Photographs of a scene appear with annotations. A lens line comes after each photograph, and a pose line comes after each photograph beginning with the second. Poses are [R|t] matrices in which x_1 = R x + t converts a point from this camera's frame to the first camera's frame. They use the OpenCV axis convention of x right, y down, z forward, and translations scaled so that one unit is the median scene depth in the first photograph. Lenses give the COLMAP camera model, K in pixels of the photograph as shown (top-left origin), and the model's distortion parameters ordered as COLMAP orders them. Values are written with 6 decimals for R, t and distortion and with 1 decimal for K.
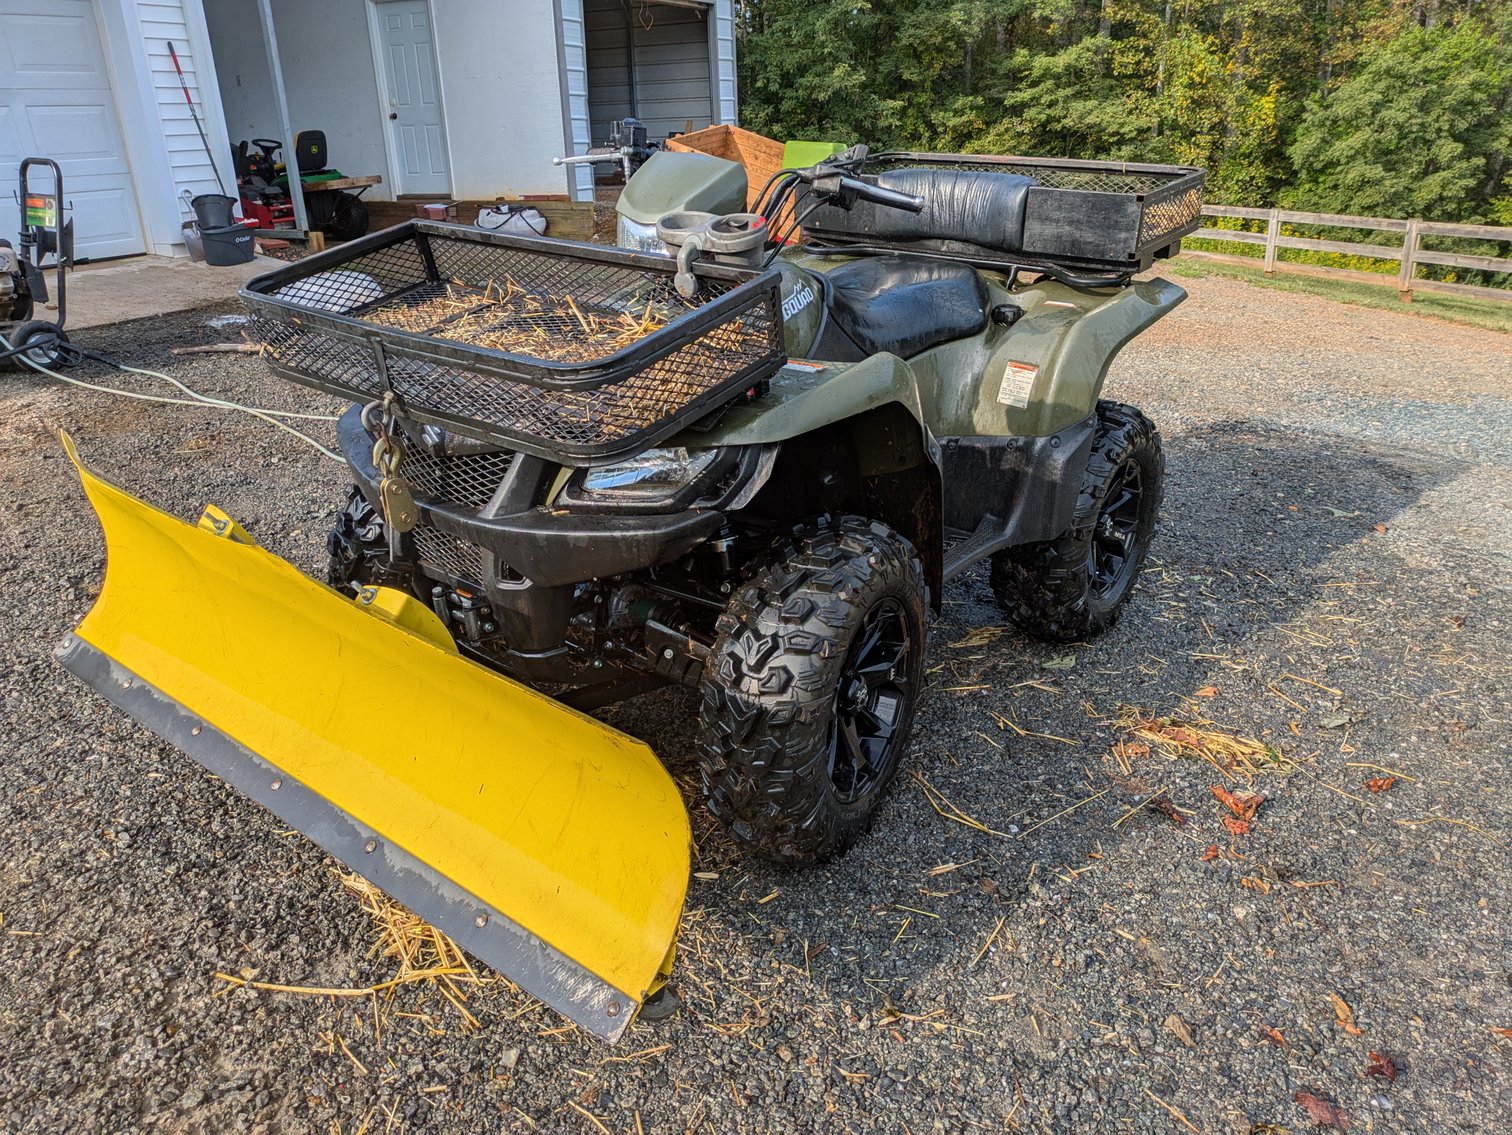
lens RADIAL K [[1074.0, 0, 756.0], [0, 1074.0, 567.5], [0, 0, 1]] dist [0.011597, -0.023622]
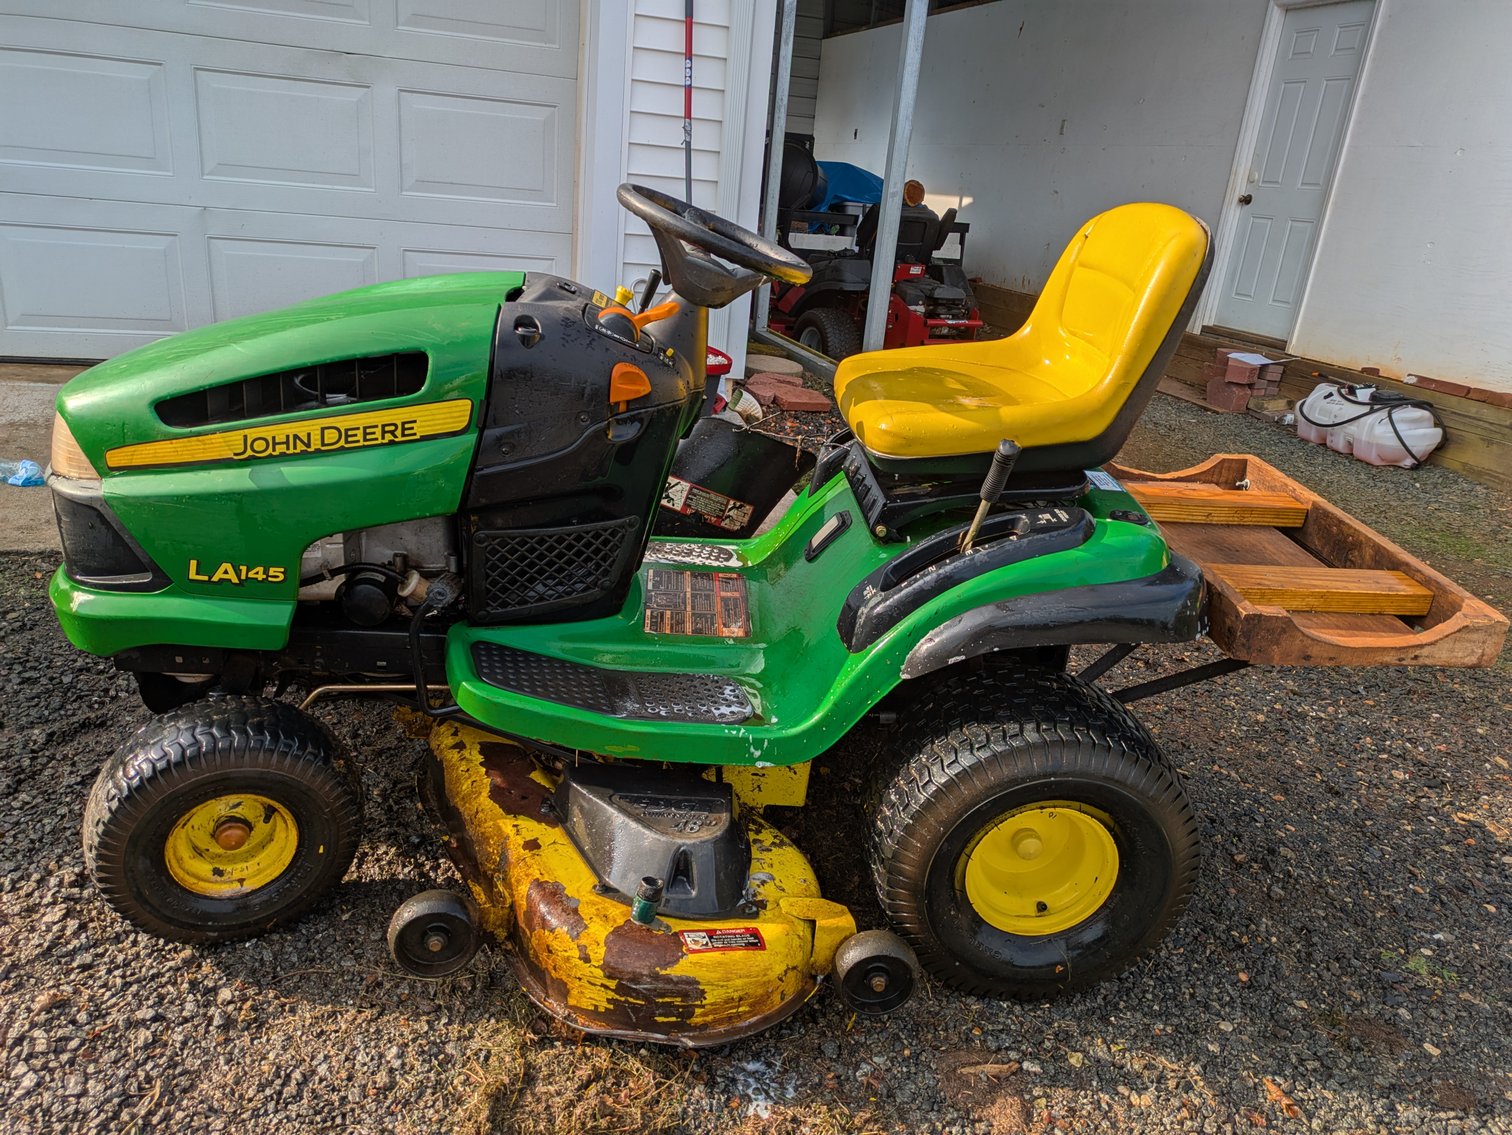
lens RADIAL K [[1074.0, 0, 756.0], [0, 1074.0, 567.5], [0, 0, 1]] dist [0.011597, -0.023622]
pose [[0.679834, 0.335505, -0.652121, -0.068303], [-0.375118, 0.923173, 0.083897, -0.190284], [0.630168, 0.187586, 0.753459, 0.443708]]
